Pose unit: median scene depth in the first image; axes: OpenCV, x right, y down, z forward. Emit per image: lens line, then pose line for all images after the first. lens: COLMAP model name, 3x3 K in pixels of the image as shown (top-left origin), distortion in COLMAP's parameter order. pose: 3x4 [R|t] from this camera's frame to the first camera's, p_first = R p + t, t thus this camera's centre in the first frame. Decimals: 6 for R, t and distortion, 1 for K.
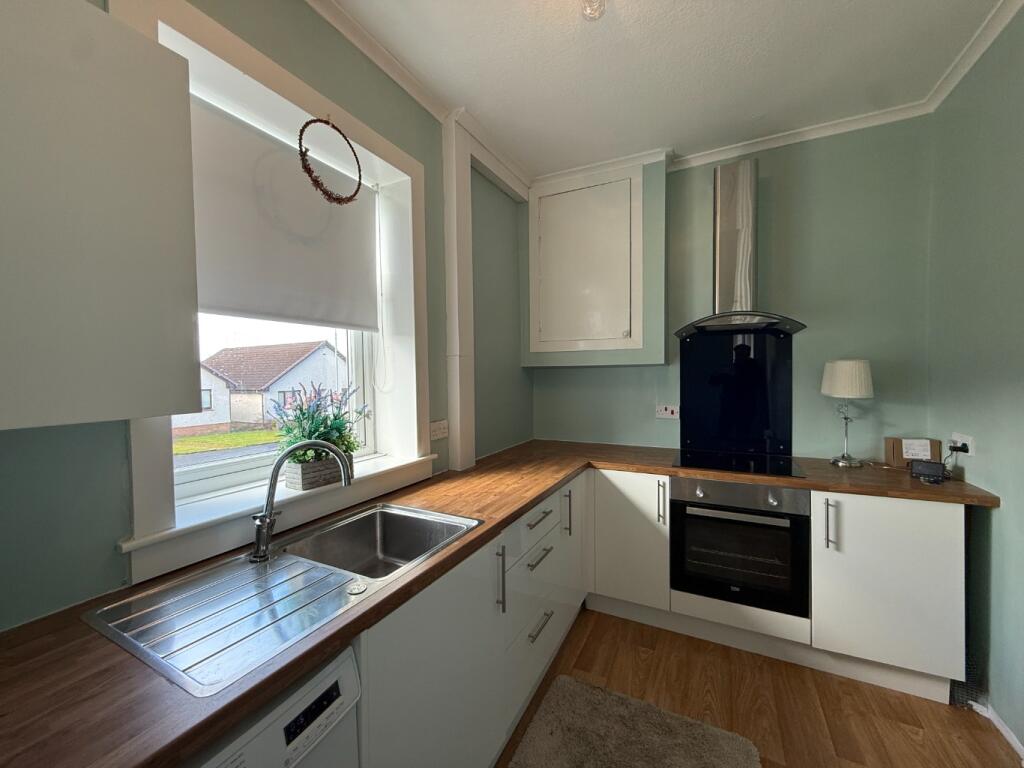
lens RADIAL K [[406.5, 0, 510.4], [0, 406.5, 383.9], [0, 0, 1]] dist [-0.000140, 0.000177]
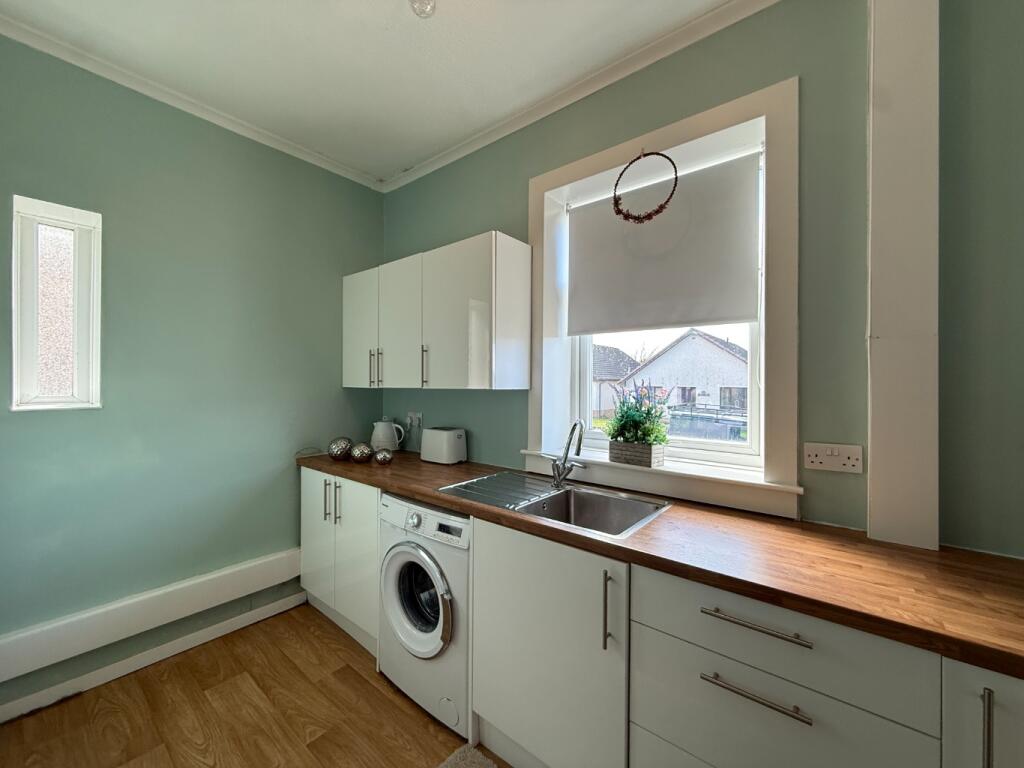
lens RADIAL K [[406.5, 0, 510.4], [0, 406.5, 383.9], [0, 0, 1]] dist [-0.000140, 0.000177]
pose [[-0.202004, 0.011308, -0.979319, 0.621007], [-0.028683, 0.999436, 0.017457, 0.001236], [0.978965, 0.031617, -0.201565, 0.706978]]
